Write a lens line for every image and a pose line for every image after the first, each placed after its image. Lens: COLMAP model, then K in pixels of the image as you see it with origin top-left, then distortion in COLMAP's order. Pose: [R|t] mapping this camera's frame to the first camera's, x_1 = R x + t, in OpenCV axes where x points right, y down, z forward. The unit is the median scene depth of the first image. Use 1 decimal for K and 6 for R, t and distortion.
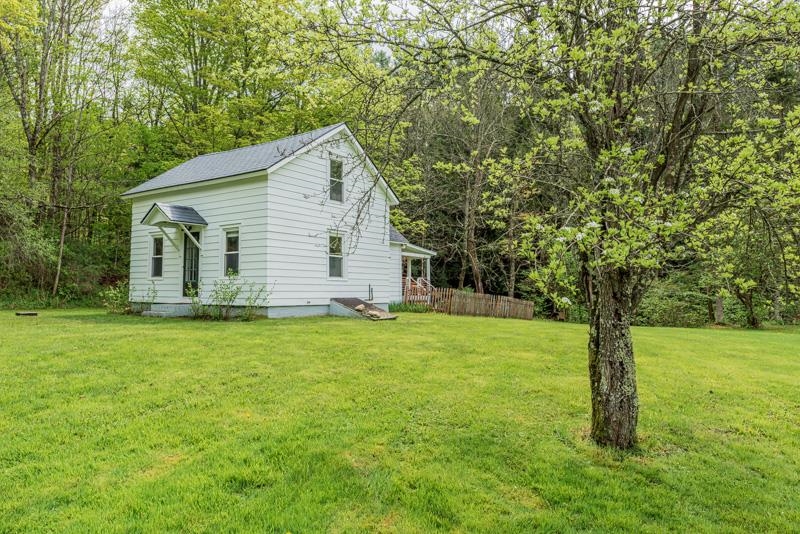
lens RADIAL K [[518.4, 0, 398.0], [0, 518.4, 267.7], [0, 0, 1]] dist [-0.004800, -0.000892]
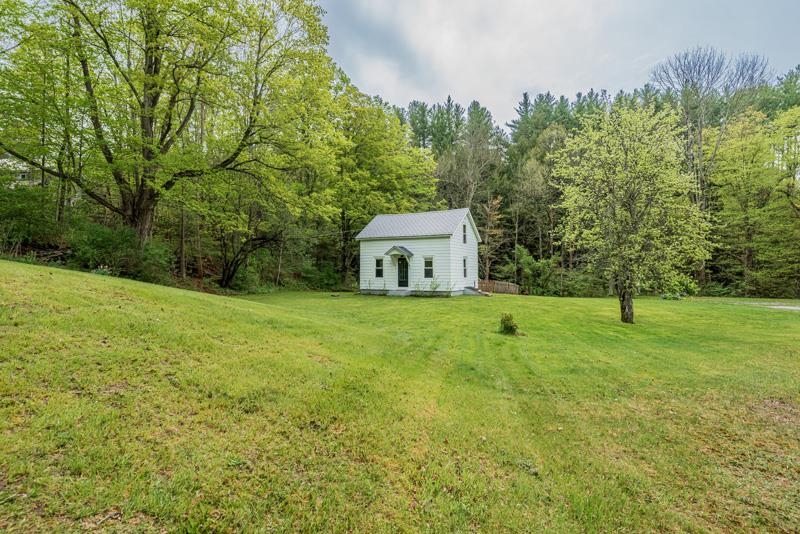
lens RADIAL K [[399.0, 0, 398.4], [0, 399.0, 264.9], [0, 0, 1]] dist [-0.000204, 0.000507]
pose [[0.995054, -0.002990, 0.099288, -0.601098], [0.000568, 0.999702, 0.024409, -0.082525], [-0.099331, -0.024232, 0.994759, -0.705728]]
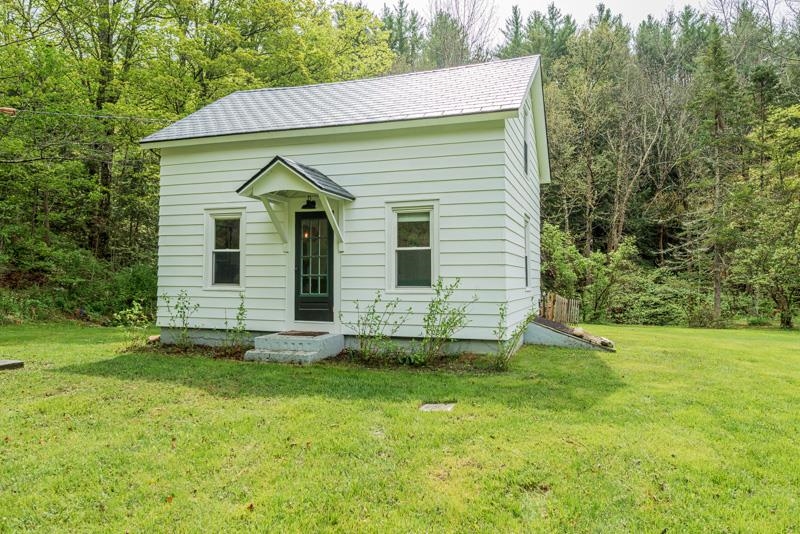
lens RADIAL K [[541.5, 0, 418.9], [0, 541.5, 266.8], [0, 0, 1]] dist [-0.035526, -0.000588]
pose [[0.960030, 0.006395, 0.279823, -0.466306], [-0.012102, 0.999752, 0.018673, -0.019319], [-0.279635, -0.021313, 0.959870, 0.393256]]
